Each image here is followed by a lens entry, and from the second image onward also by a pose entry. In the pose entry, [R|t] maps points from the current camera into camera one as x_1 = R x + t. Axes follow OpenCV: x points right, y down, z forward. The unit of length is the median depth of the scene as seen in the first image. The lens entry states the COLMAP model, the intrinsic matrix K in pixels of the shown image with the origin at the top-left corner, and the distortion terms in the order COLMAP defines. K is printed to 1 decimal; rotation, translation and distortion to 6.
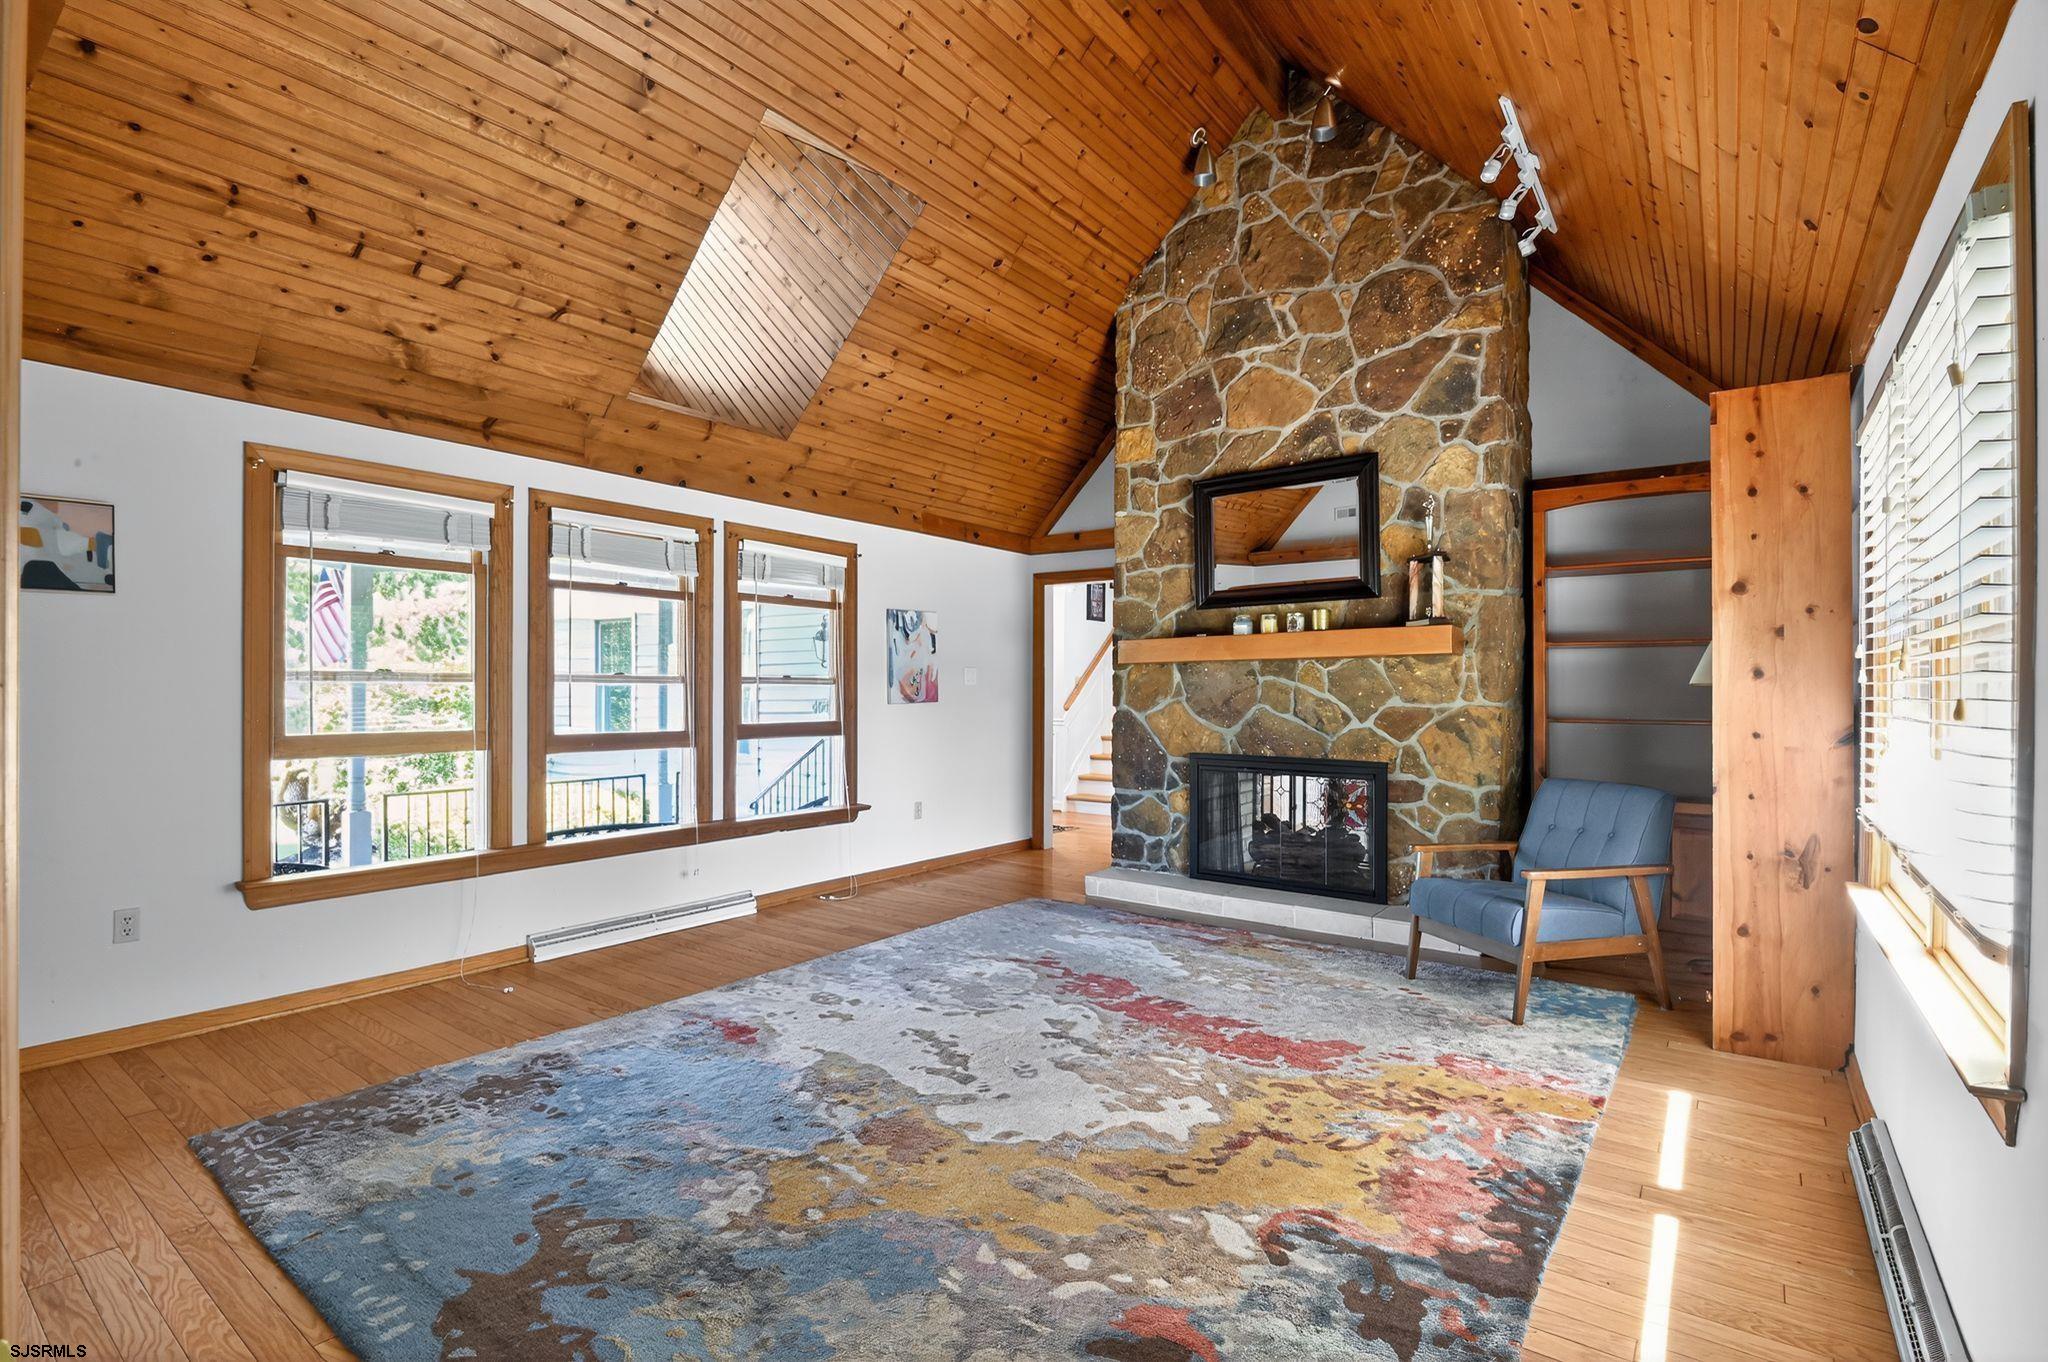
lens RADIAL K [[949.3, 0, 1027.7], [0, 949.3, 694.8], [0, 0, 1]] dist [-0.001930, -0.010349]
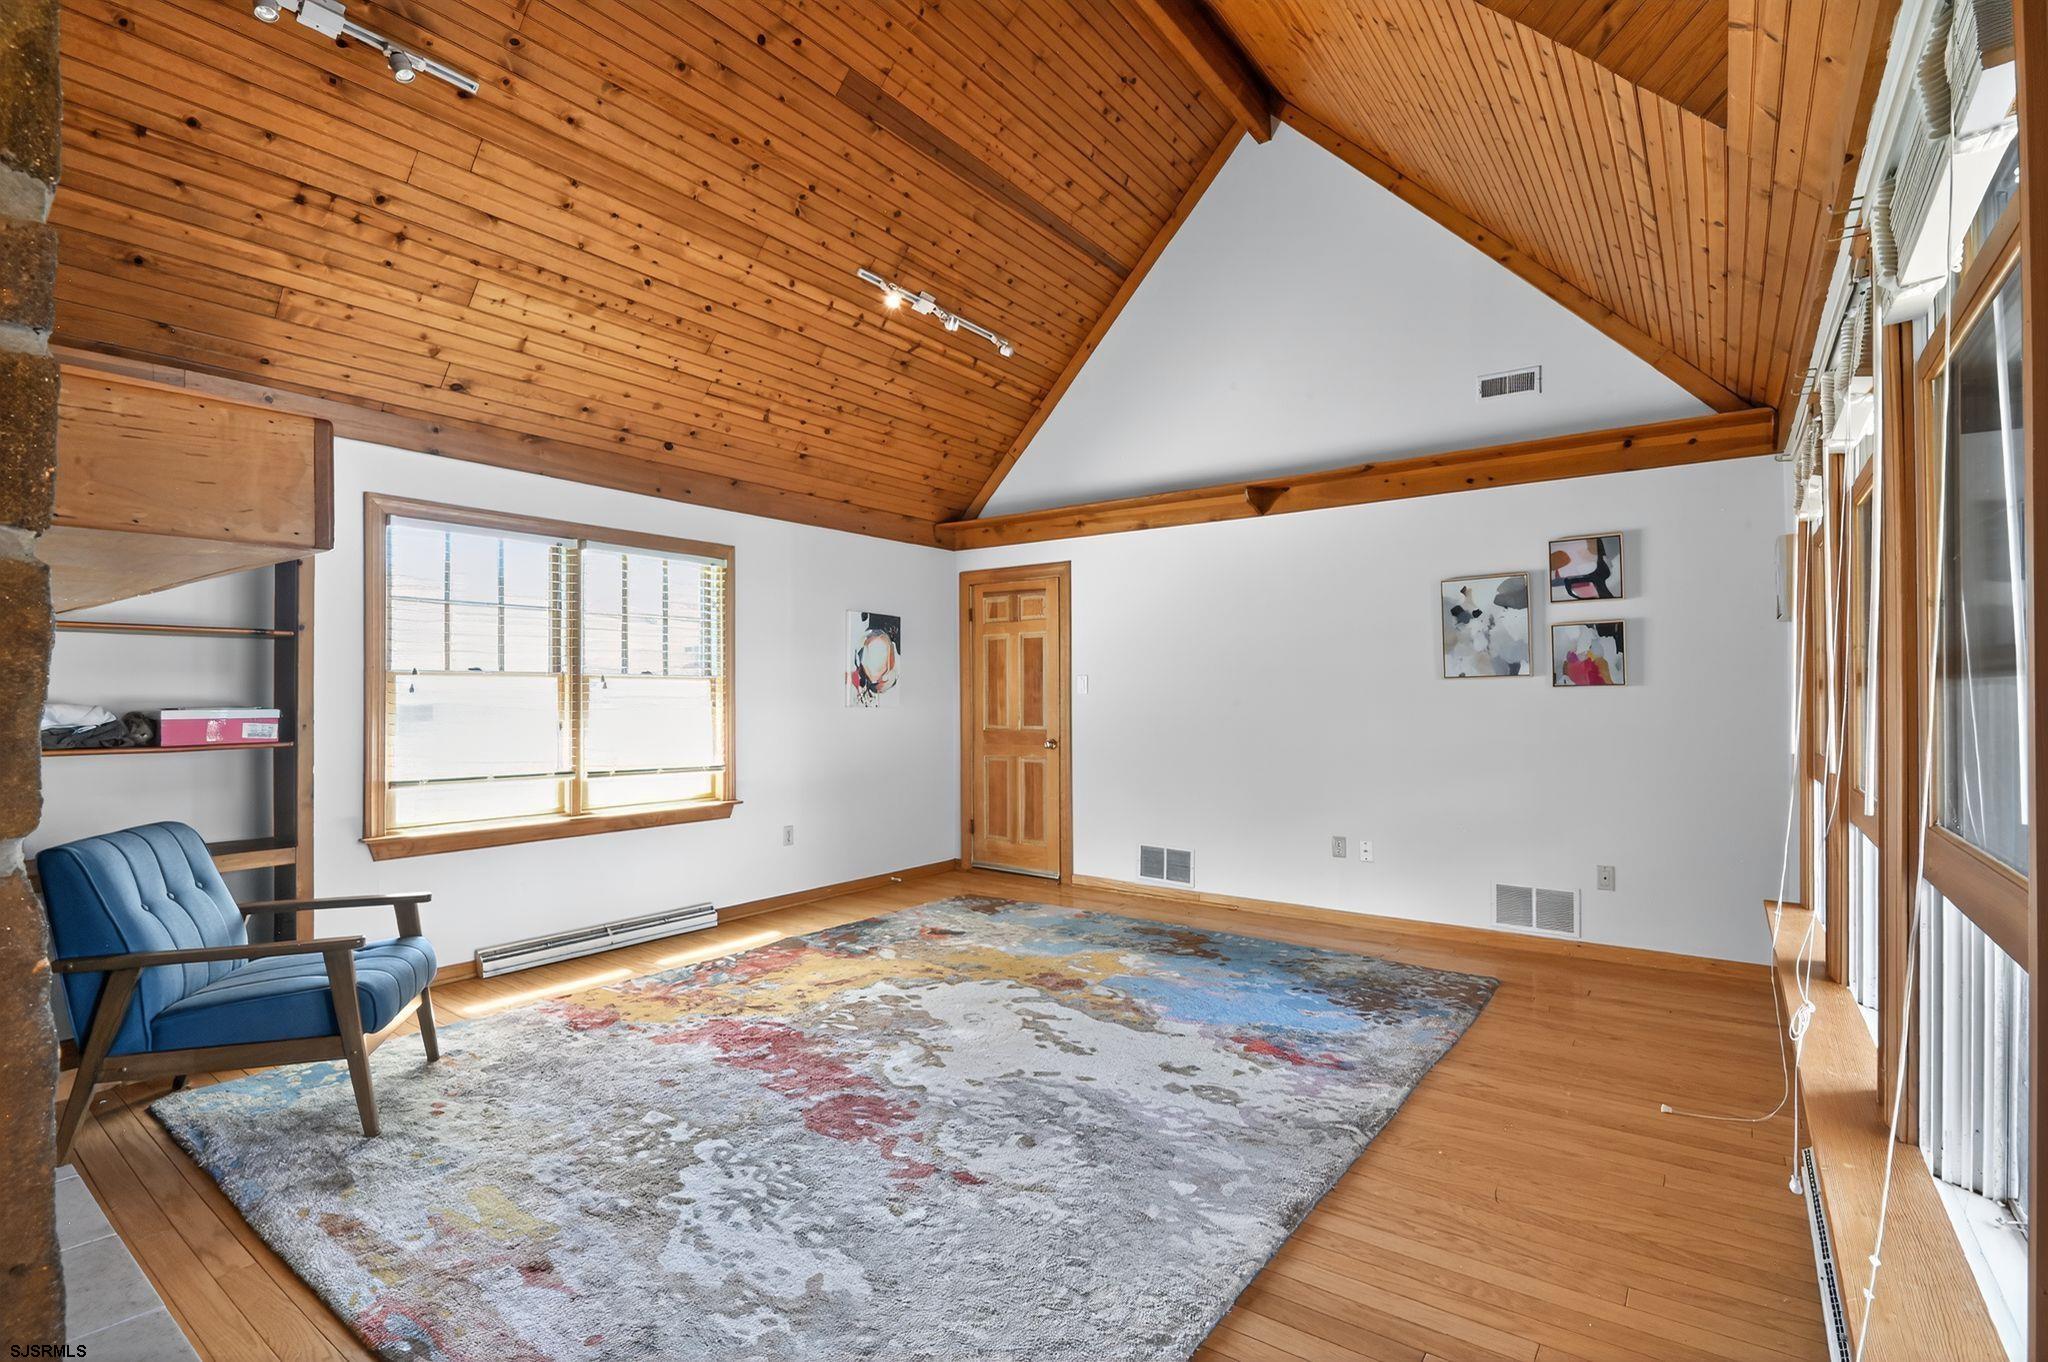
lens RADIAL K [[949.3, 0, 1027.7], [0, 949.3, 694.8], [0, 0, 1]] dist [-0.001930, -0.010349]
pose [[-0.999991, -0.002098, -0.003622, -0.057738], [-0.002106, 0.999995, 0.002140, -0.012086], [0.003617, 0.002147, -0.999991, 1.960630]]
